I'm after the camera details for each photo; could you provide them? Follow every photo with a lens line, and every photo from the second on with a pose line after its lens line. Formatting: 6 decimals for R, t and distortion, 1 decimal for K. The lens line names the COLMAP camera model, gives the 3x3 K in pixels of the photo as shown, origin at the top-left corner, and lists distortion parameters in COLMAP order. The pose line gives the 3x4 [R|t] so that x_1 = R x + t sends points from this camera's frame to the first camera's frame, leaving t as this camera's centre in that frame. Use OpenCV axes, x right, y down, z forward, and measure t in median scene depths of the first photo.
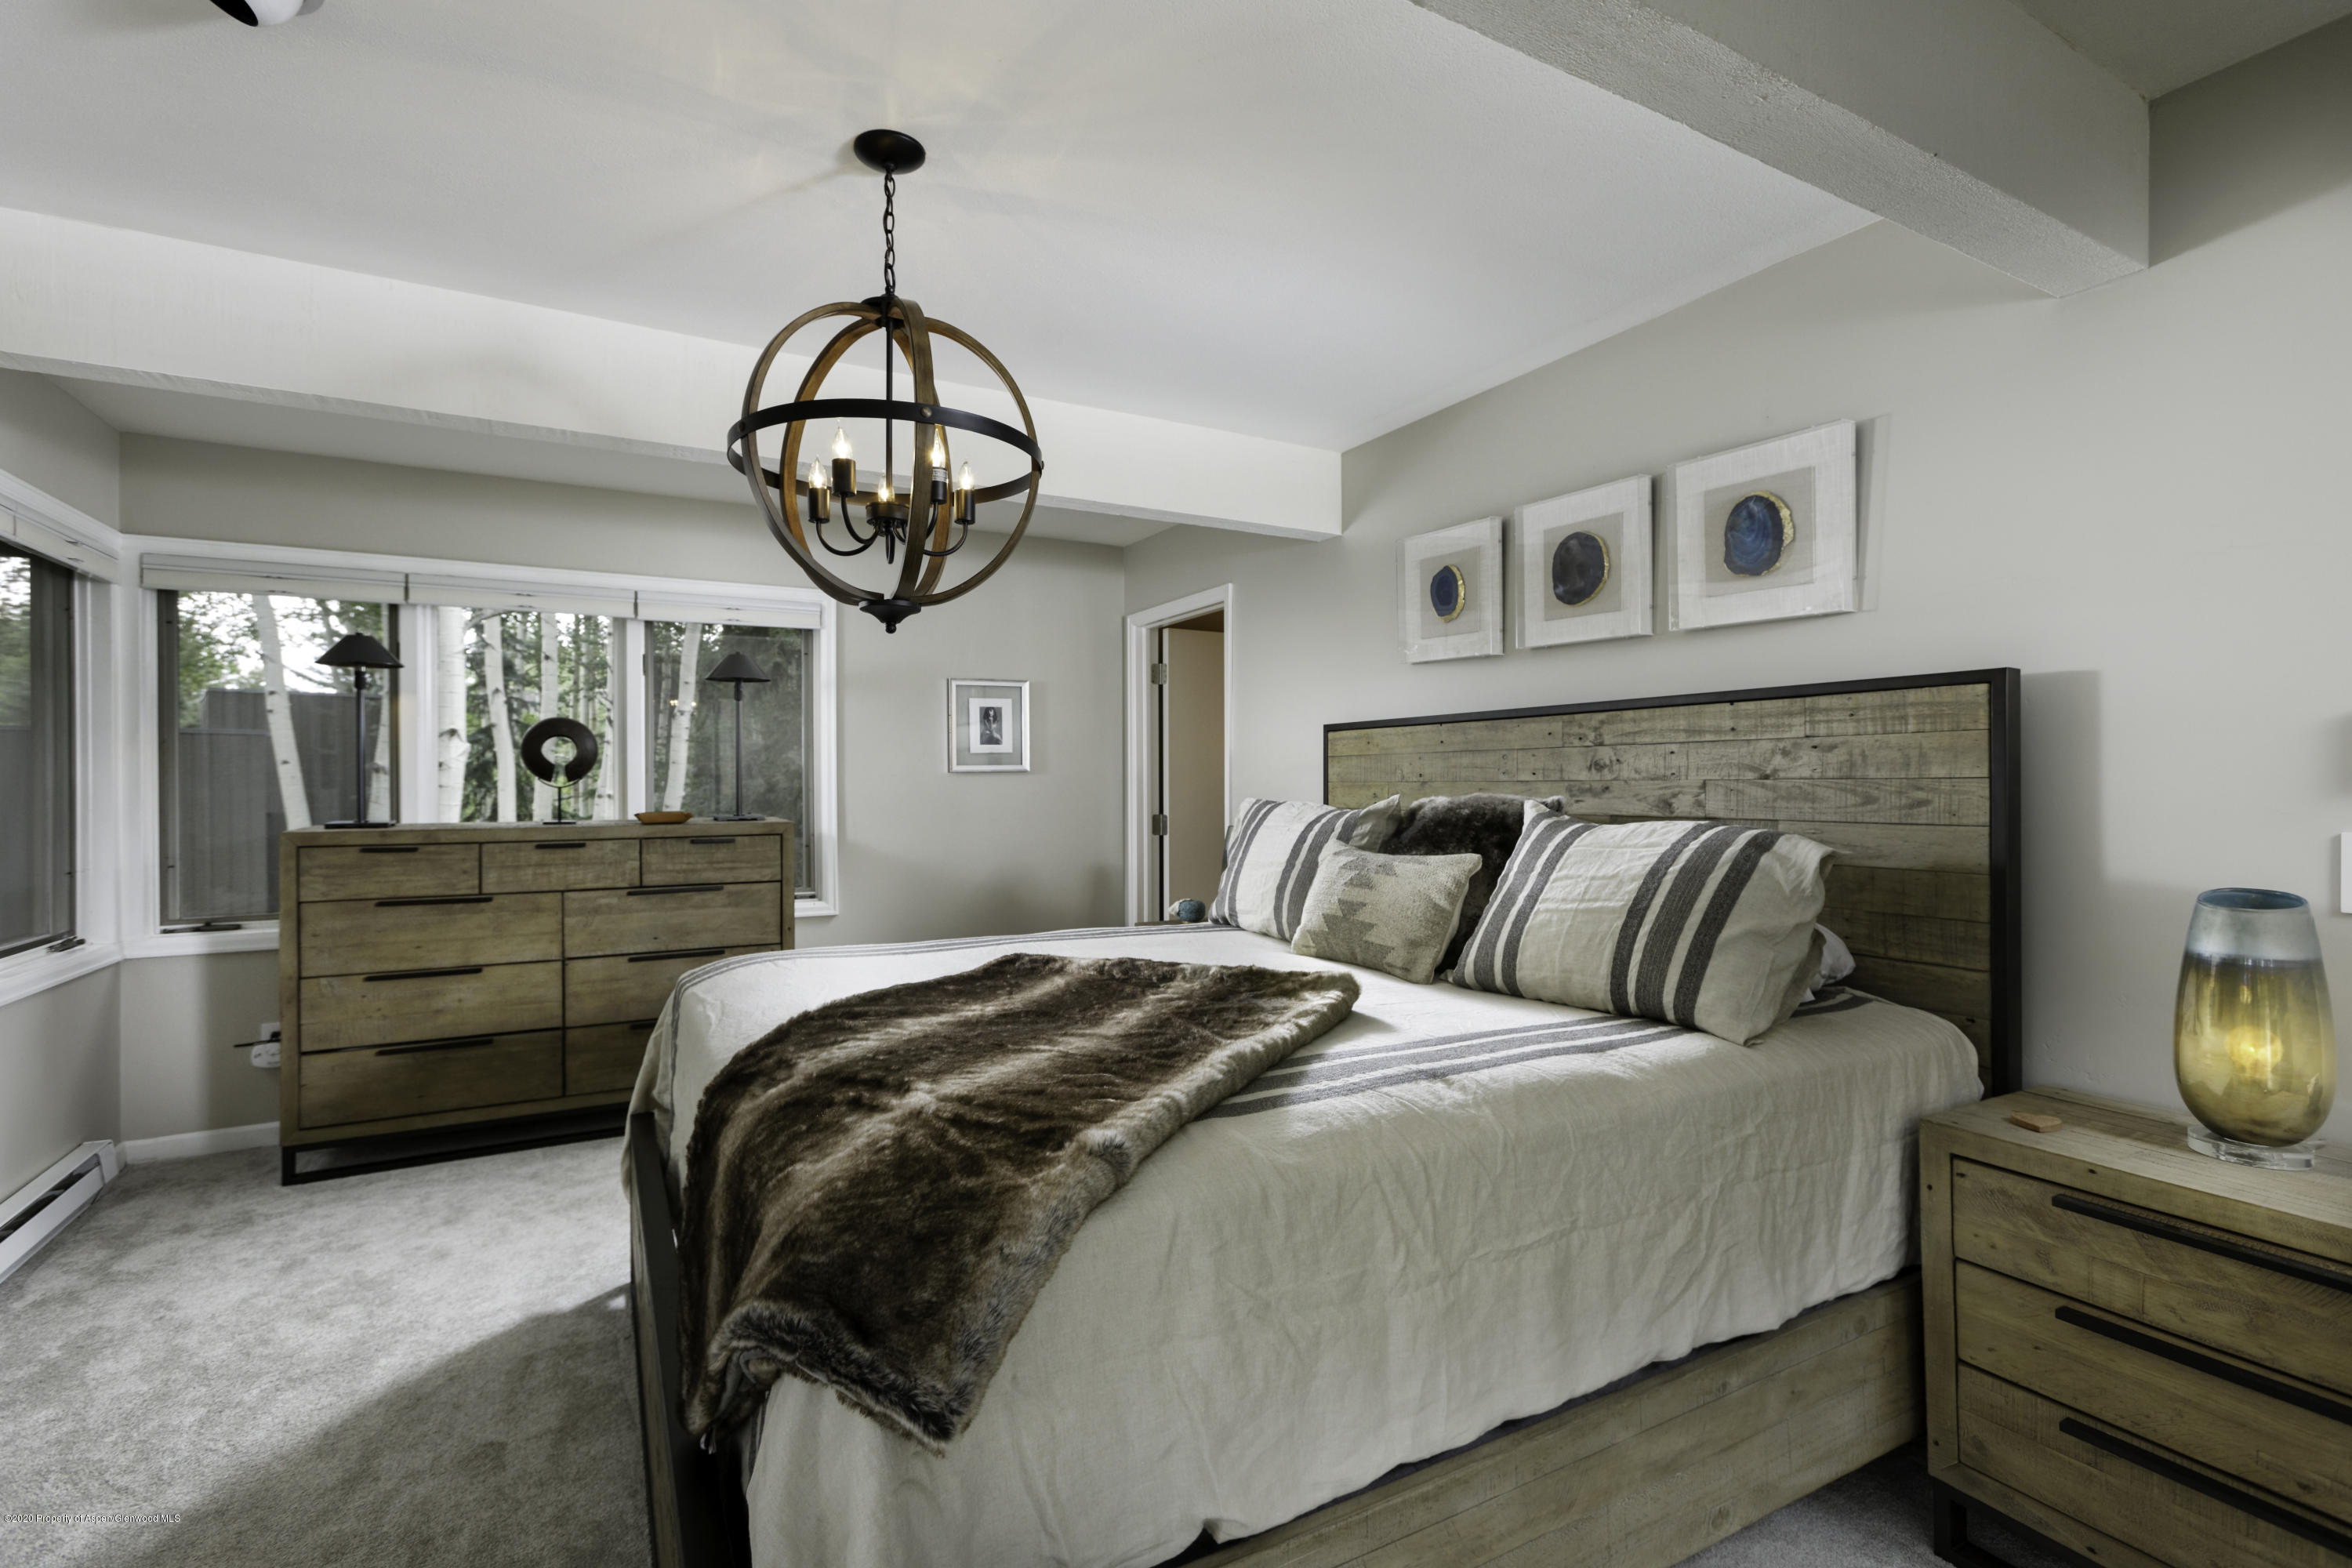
lens RADIAL K [[1059.1, 0, 1165.3], [0, 1059.1, 780.7], [0, 0, 1]] dist [-0.000630, 0.000028]
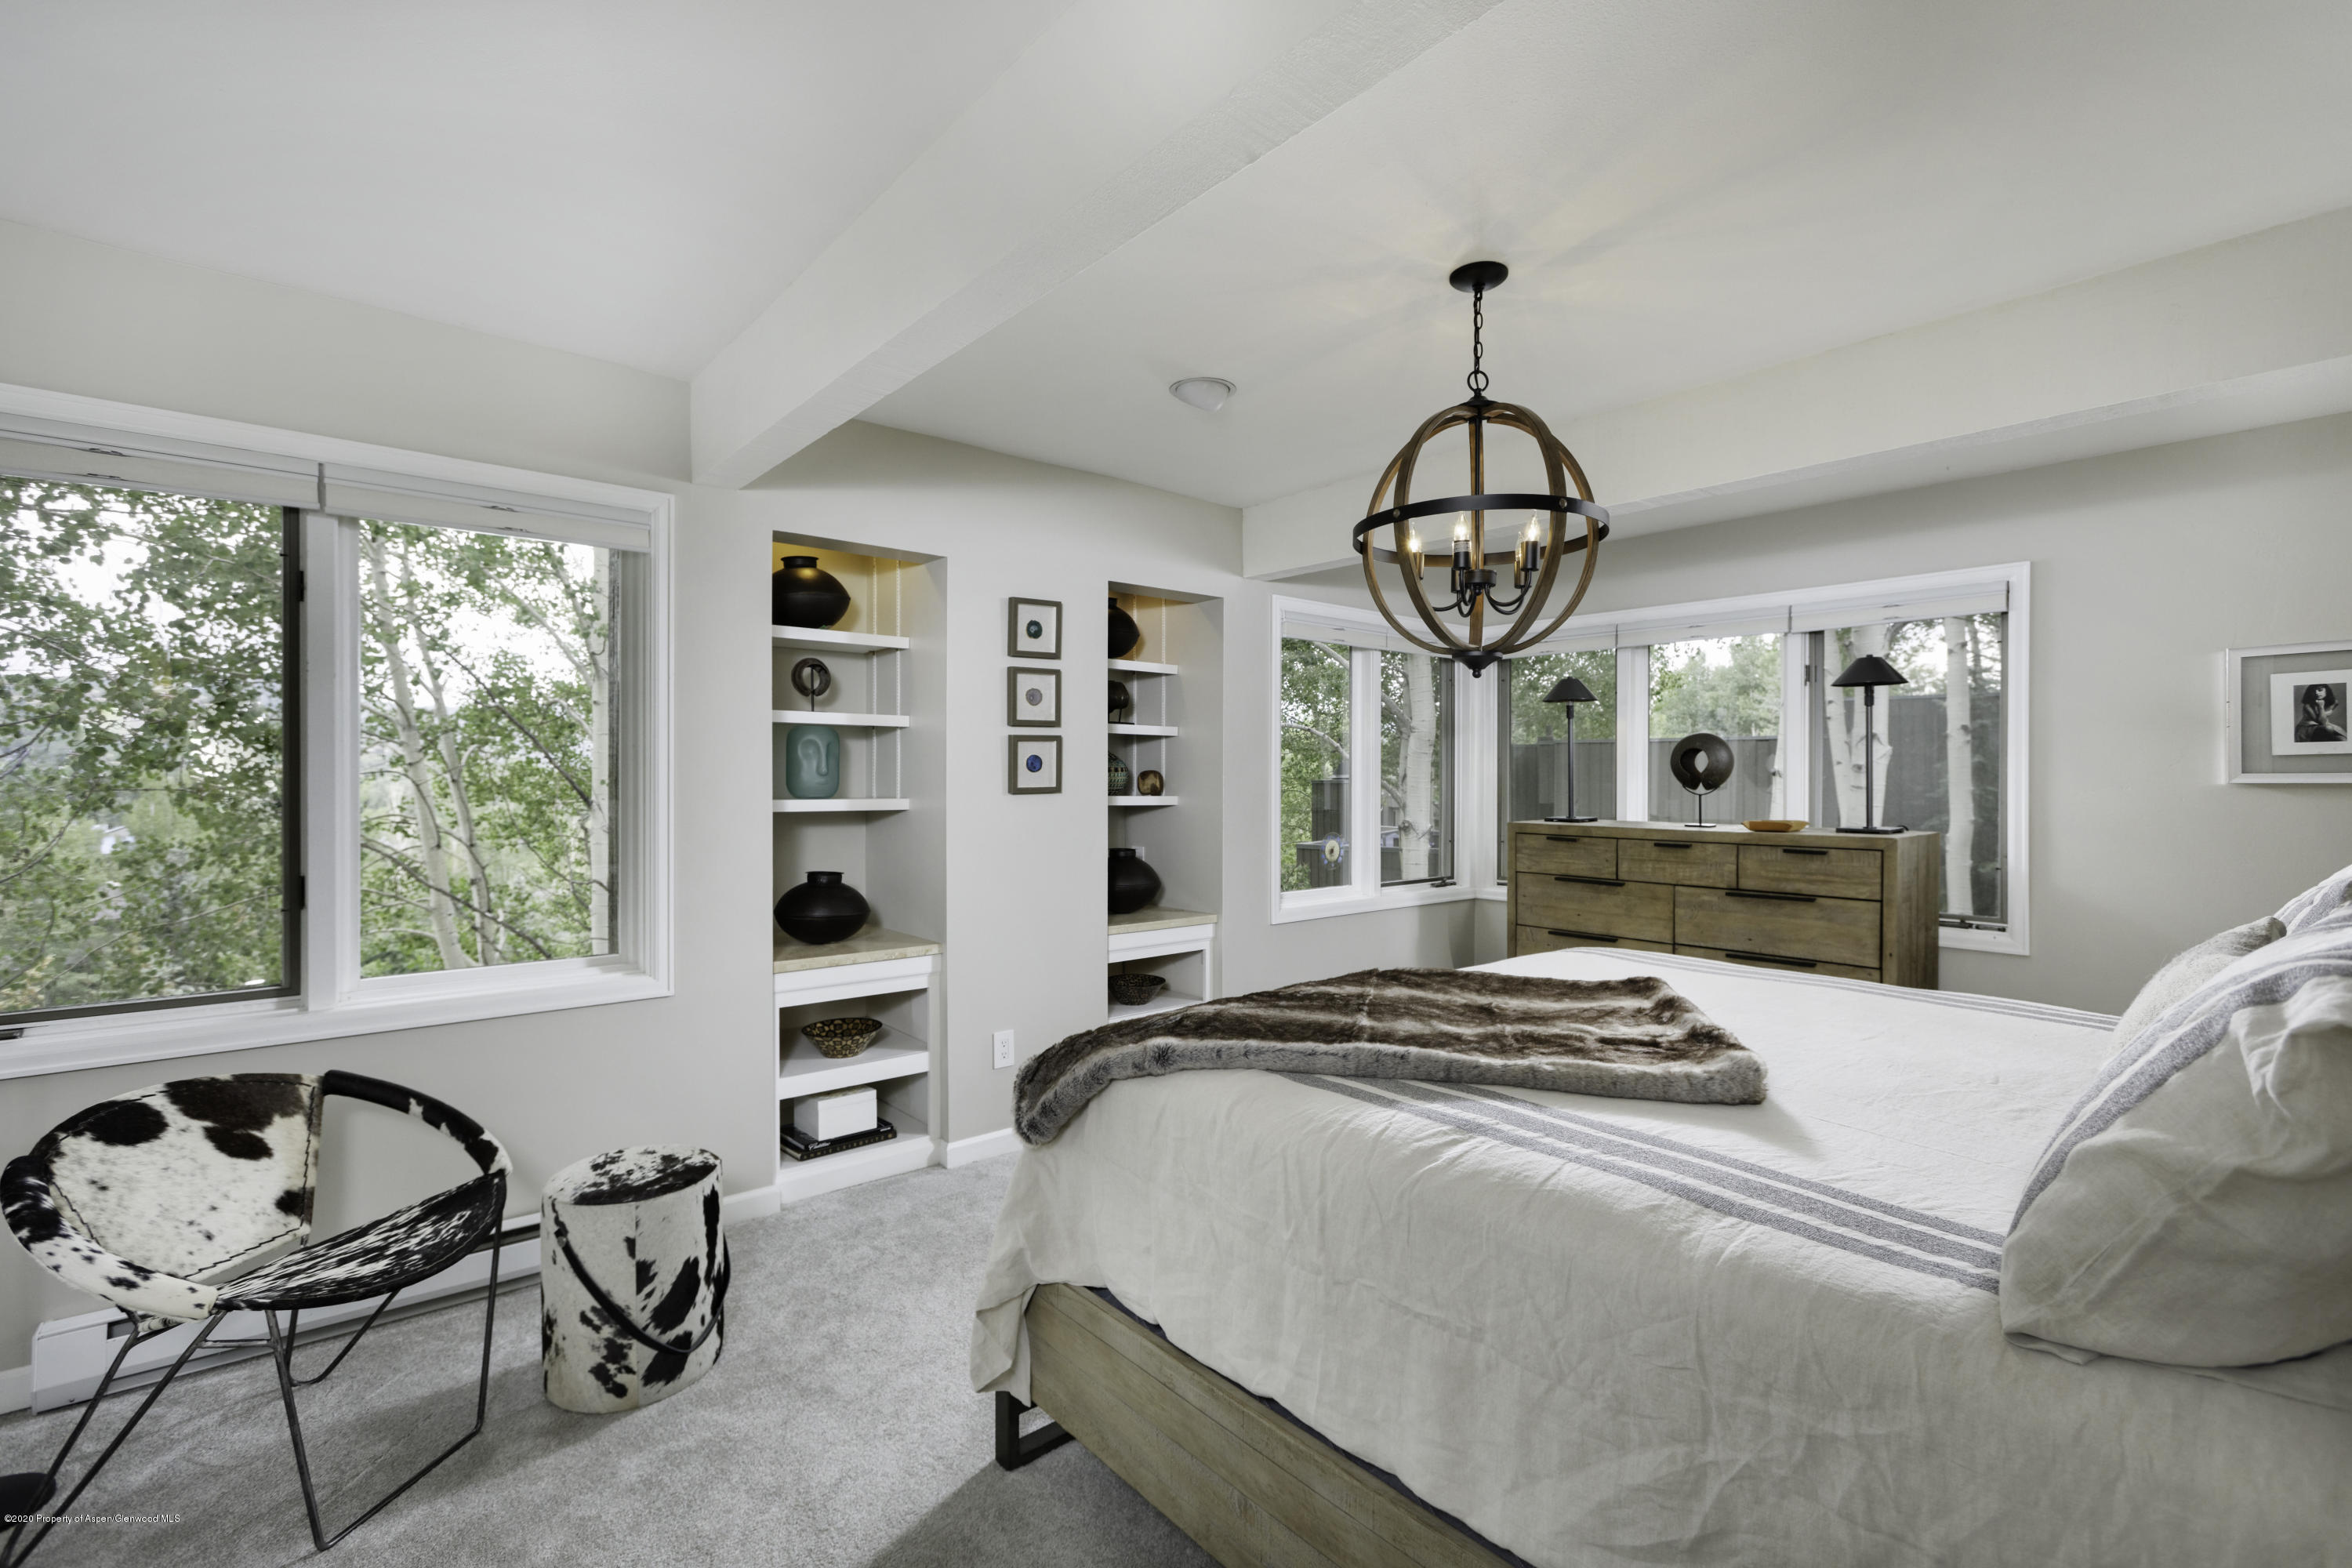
lens RADIAL K [[1059.1, 0, 1165.3], [0, 1059.1, 780.7], [0, 0, 1]] dist [-0.000630, 0.000028]
pose [[0.199309, 0.007617, -0.979907, 0.460280], [-0.004456, 0.999966, 0.006867, -0.015554], [0.979926, 0.002998, 0.199337, 0.223127]]
